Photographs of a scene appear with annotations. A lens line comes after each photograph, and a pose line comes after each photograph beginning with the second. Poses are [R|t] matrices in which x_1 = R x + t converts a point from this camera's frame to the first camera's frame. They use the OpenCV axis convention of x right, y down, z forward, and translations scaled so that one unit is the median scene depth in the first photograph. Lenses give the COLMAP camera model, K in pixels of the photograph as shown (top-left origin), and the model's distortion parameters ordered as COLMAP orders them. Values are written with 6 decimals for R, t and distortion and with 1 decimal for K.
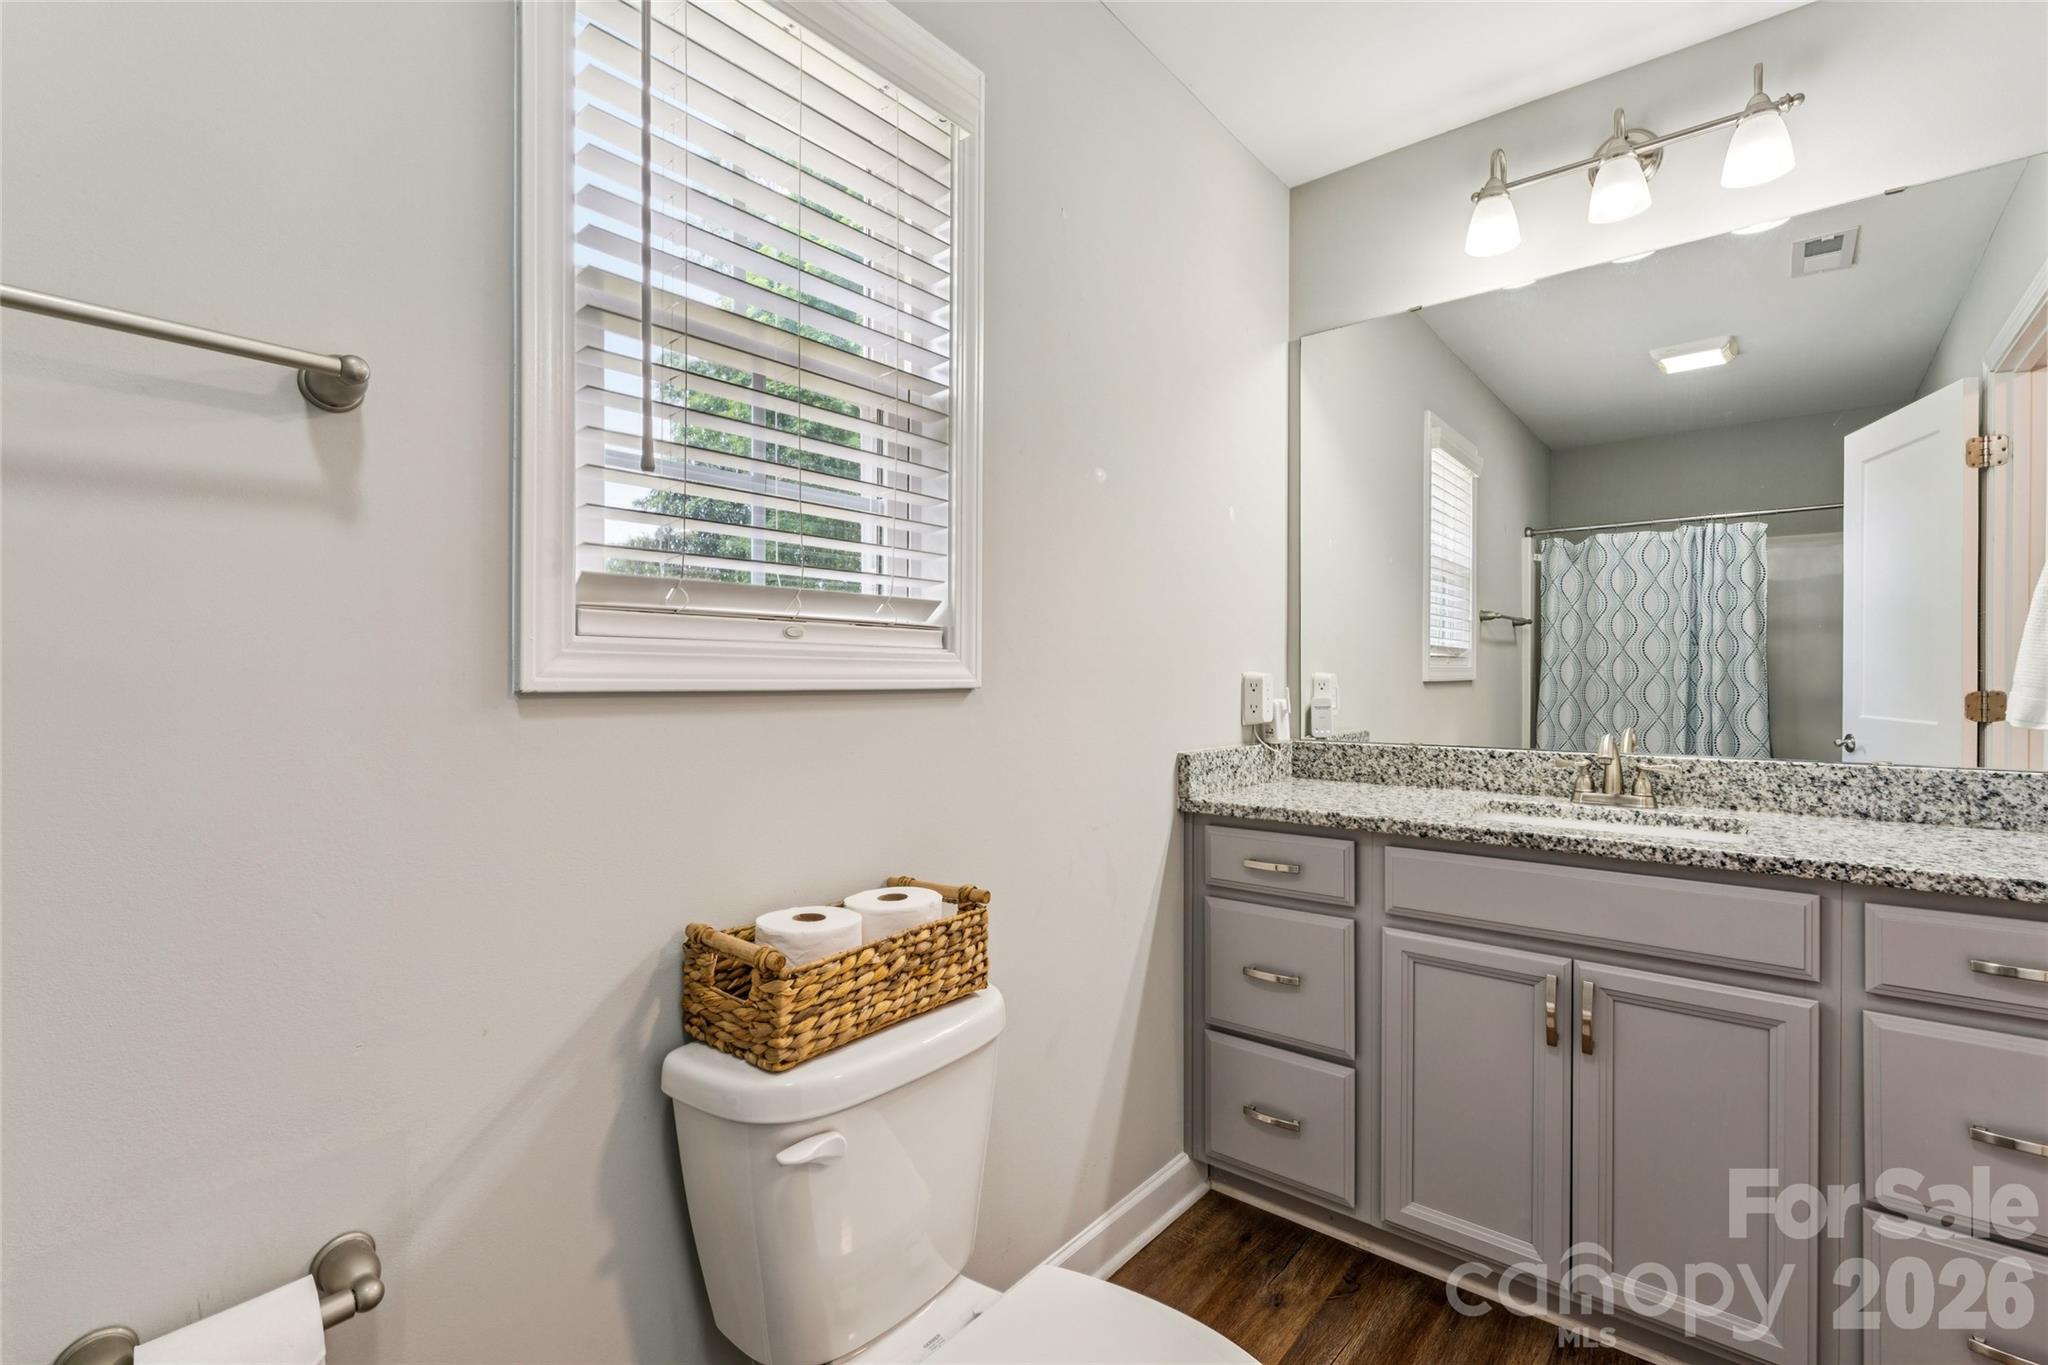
lens RADIAL K [[913.0, 0, 1024.0], [0, 913.0, 682.5], [0, 0, 1]] dist [0.001872, 0.000464]
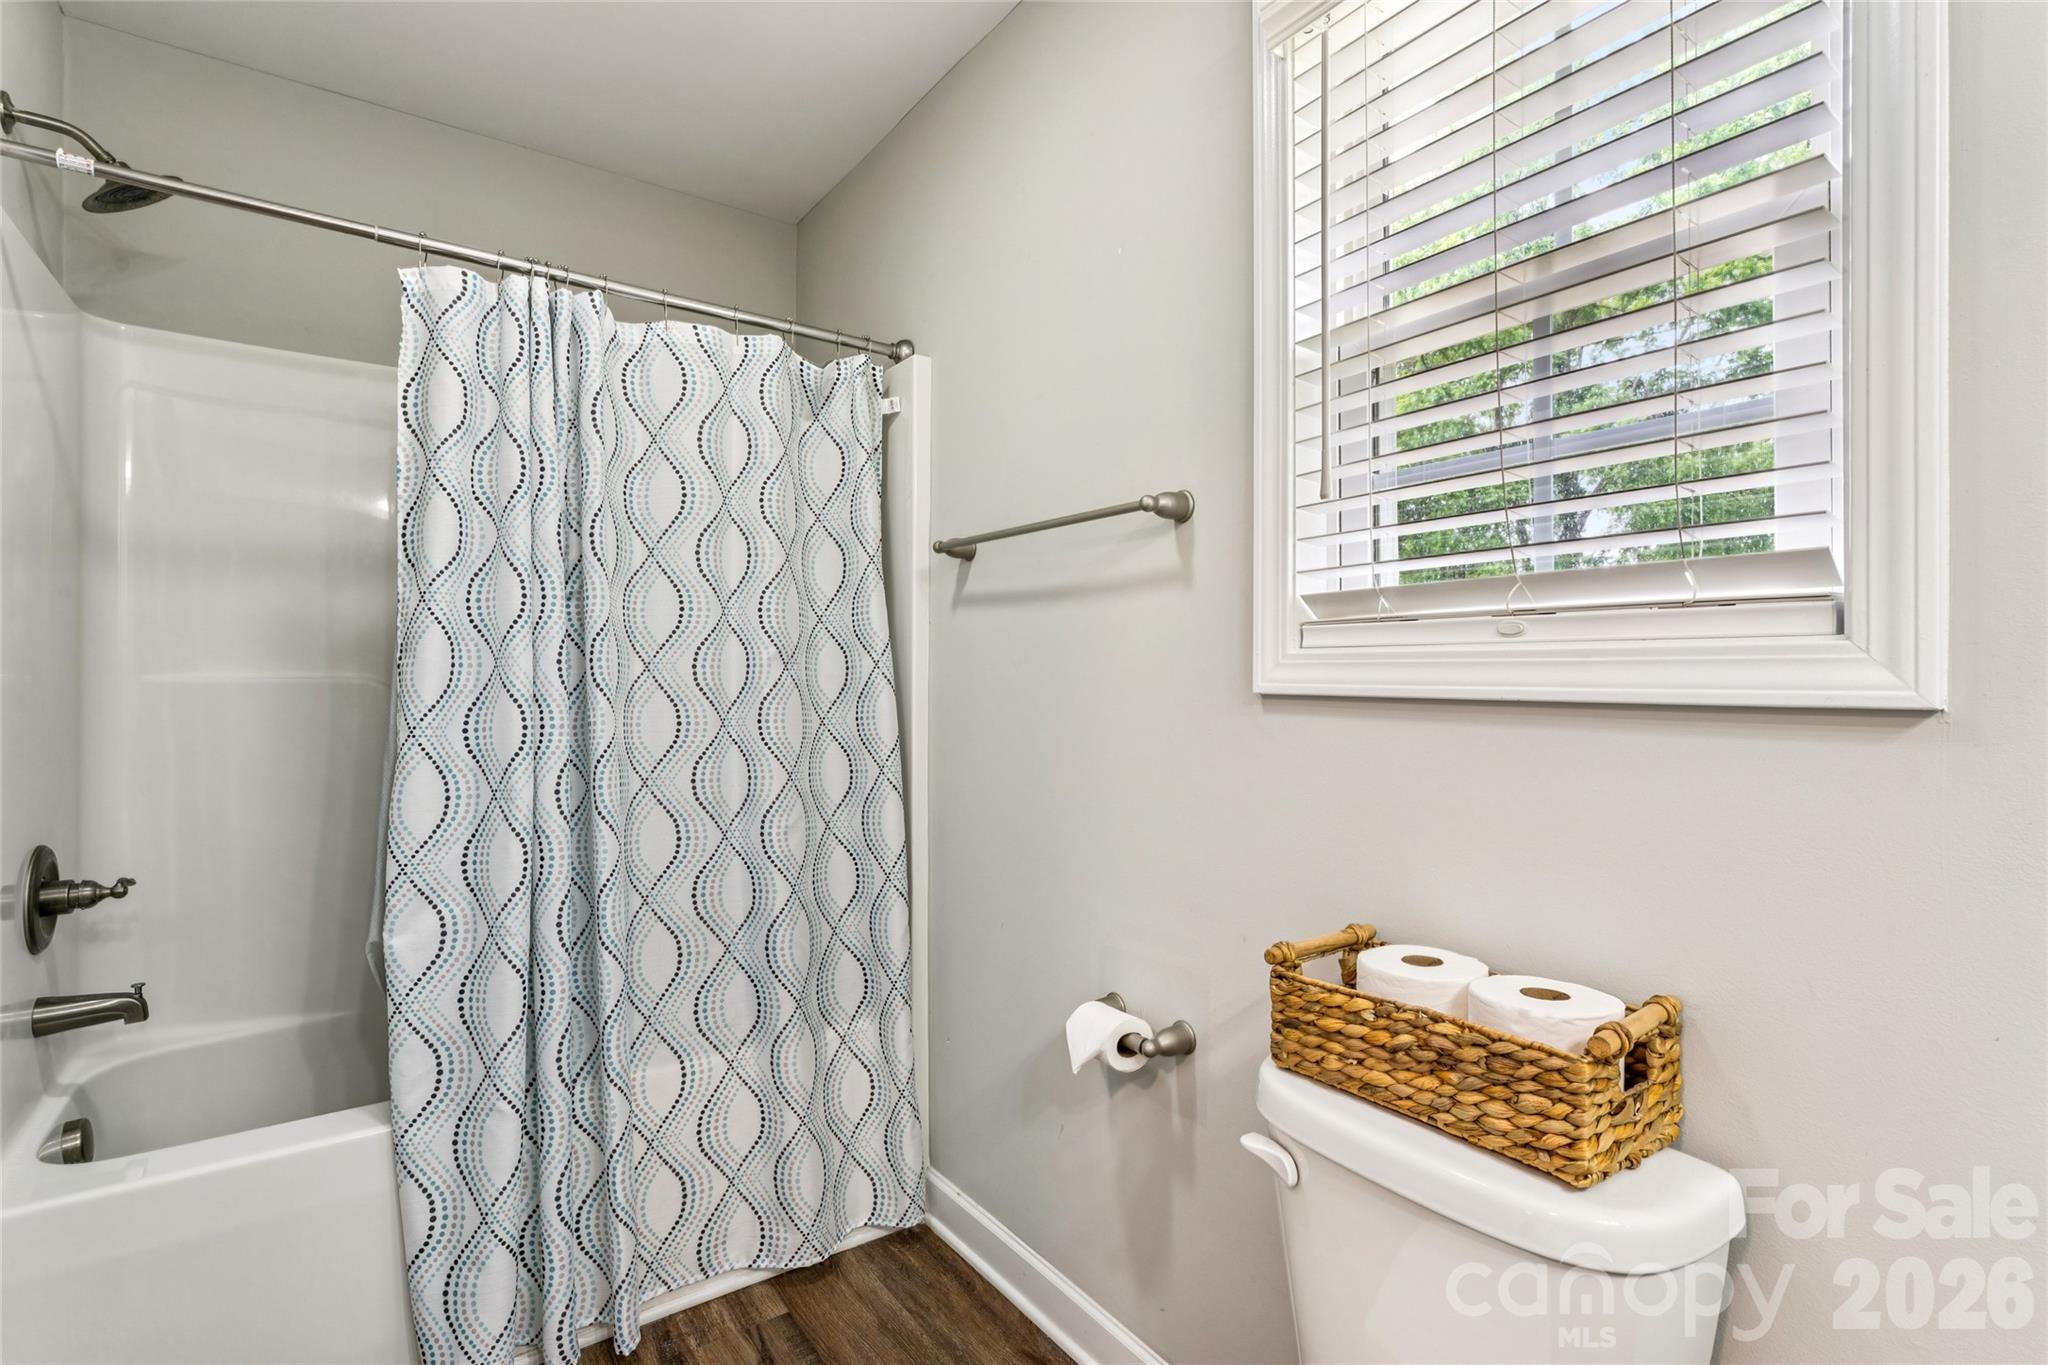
lens RADIAL K [[958.2, 0, 1024.0], [0, 958.2, 682.5], [0, 0, 1]] dist [-0.001274, -0.000314]
pose [[-0.257591, 0.002314, -0.966251, 0.491375], [-0.010481, 0.999932, 0.005189, -0.005391], [0.966197, 0.011464, -0.257549, 0.574098]]
